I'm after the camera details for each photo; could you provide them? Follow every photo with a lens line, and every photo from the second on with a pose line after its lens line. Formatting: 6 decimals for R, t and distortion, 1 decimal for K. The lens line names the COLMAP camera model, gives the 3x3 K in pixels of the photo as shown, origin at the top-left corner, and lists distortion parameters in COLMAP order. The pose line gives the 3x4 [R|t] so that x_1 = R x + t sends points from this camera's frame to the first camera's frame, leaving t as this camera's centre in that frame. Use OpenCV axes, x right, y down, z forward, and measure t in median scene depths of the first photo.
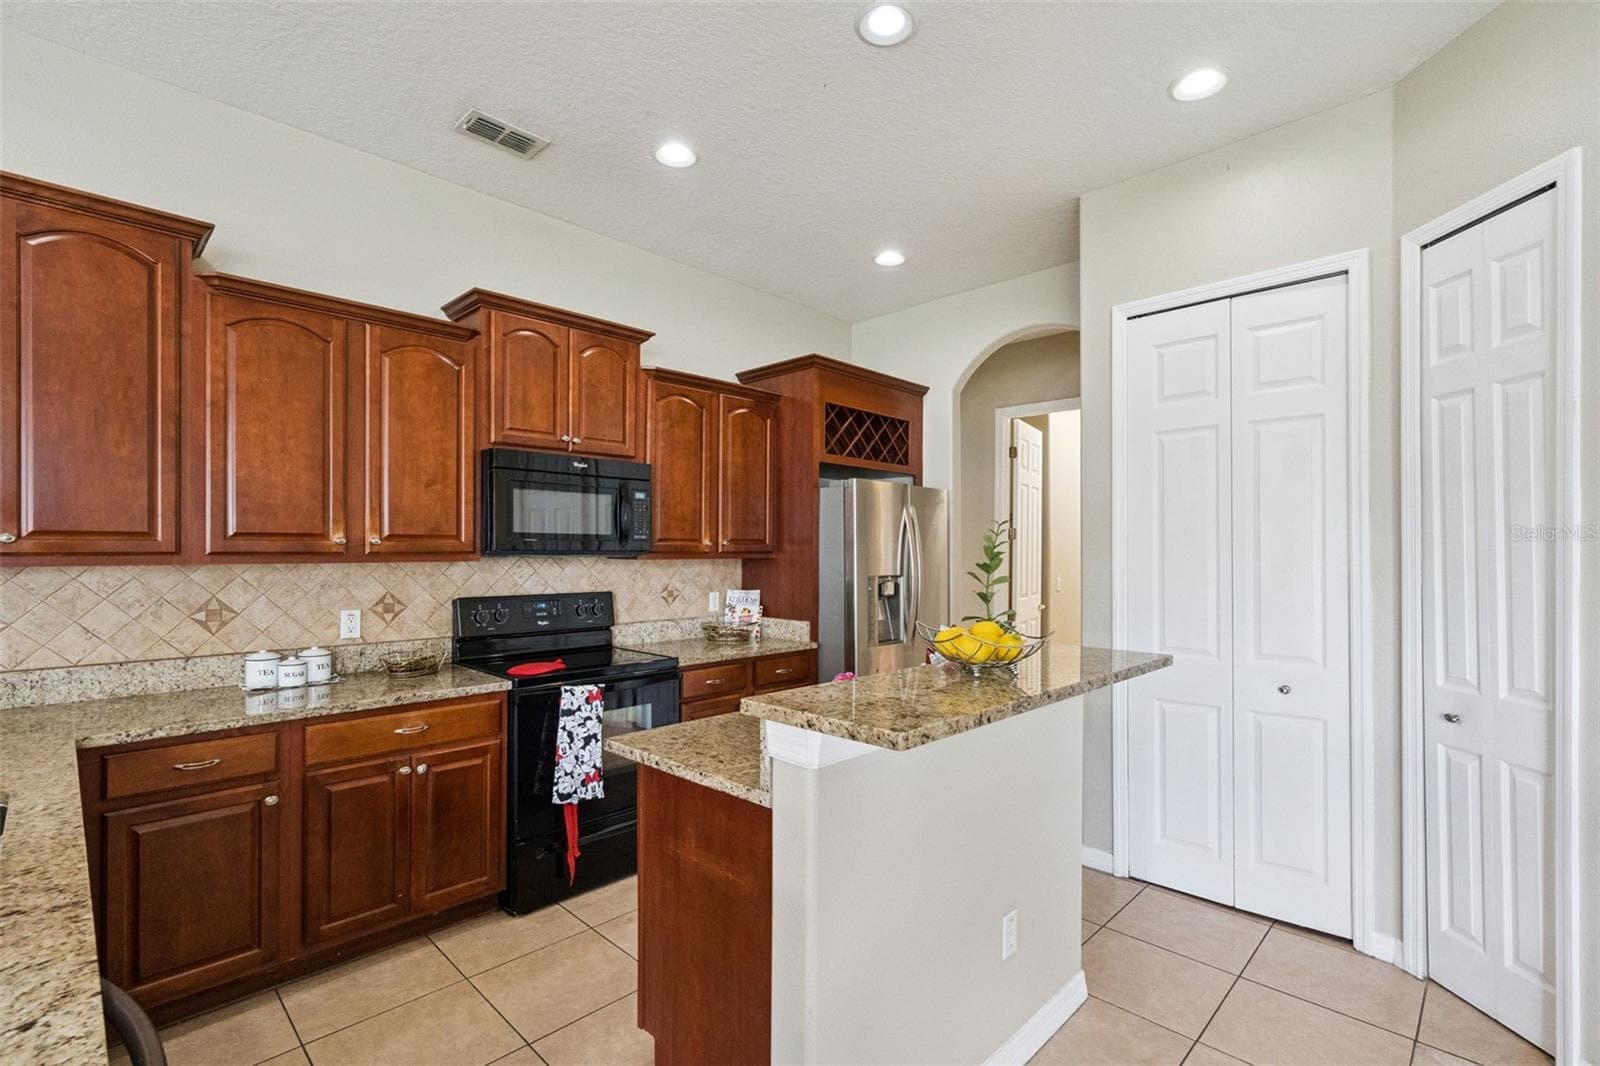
lens RADIAL K [[726.4, 0, 801.1], [0, 726.4, 544.5], [0, 0, 1]] dist [-0.009721, 0.003498]
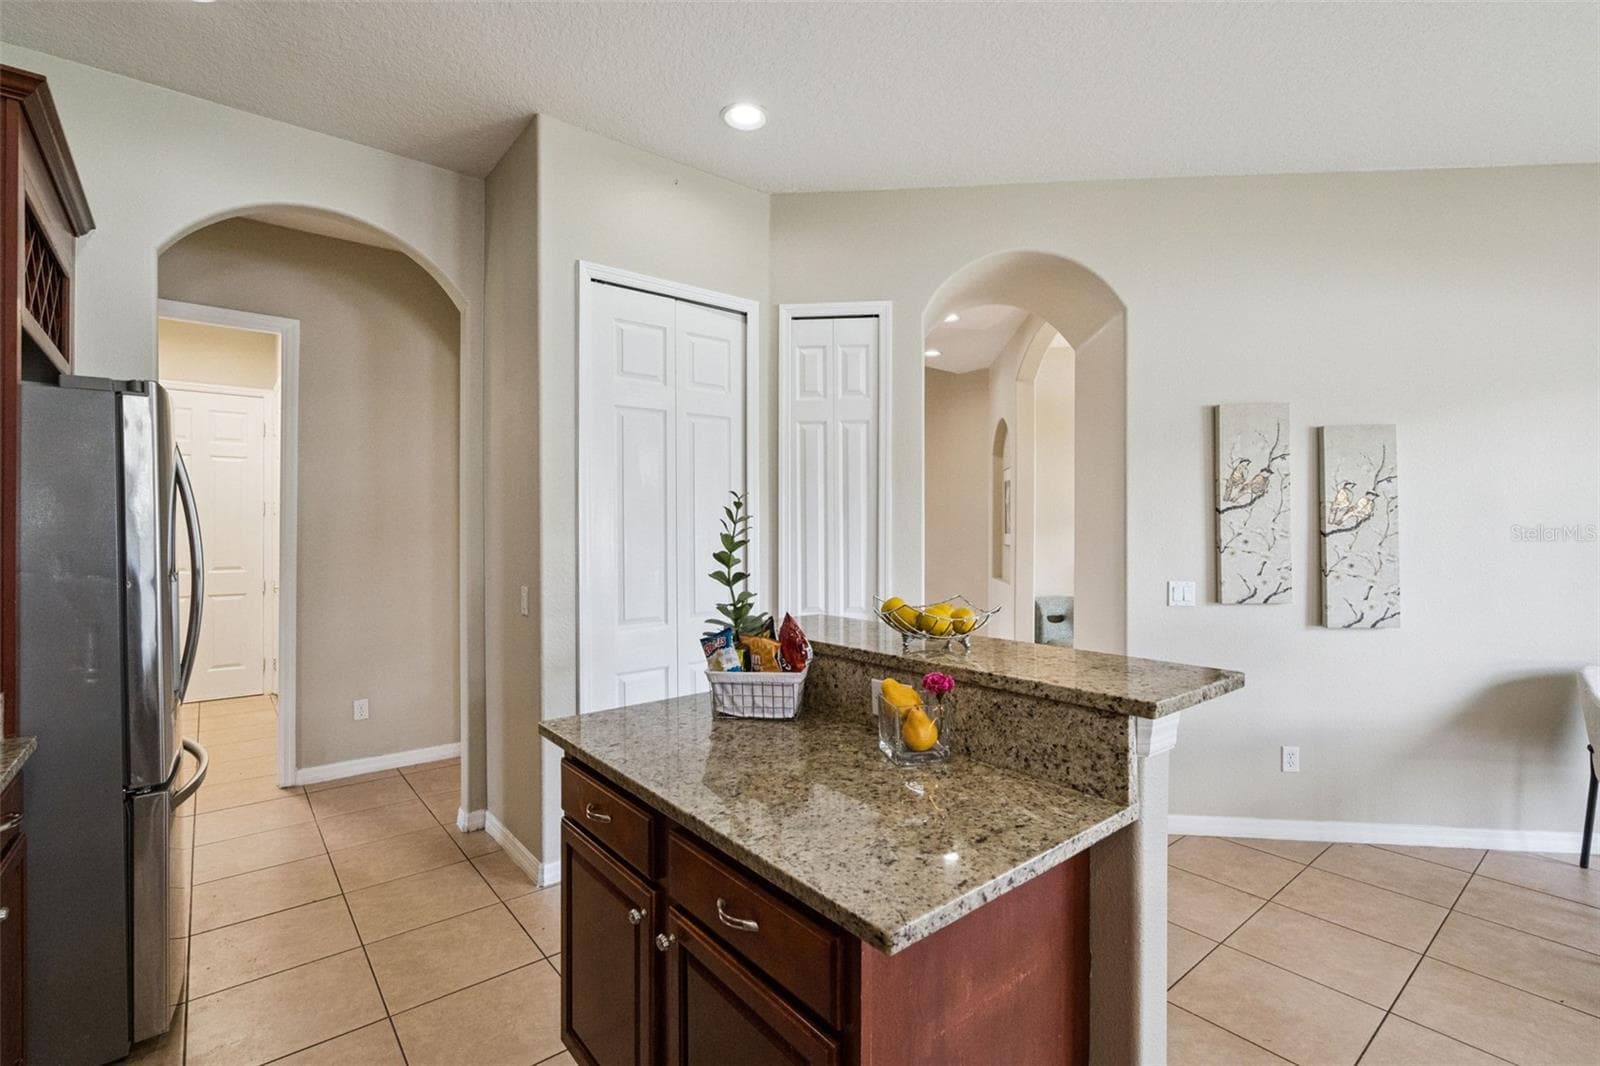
lens RADIAL K [[726.4, 0, 796.2], [0, 726.4, 522.7], [0, 0, 1]] dist [-0.009721, 0.003498]
pose [[0.111654, -0.000272, 0.993747, -0.744964], [-0.008953, 0.999959, 0.001280, 0.003101], [-0.993707, -0.009040, 0.111647, 1.013048]]
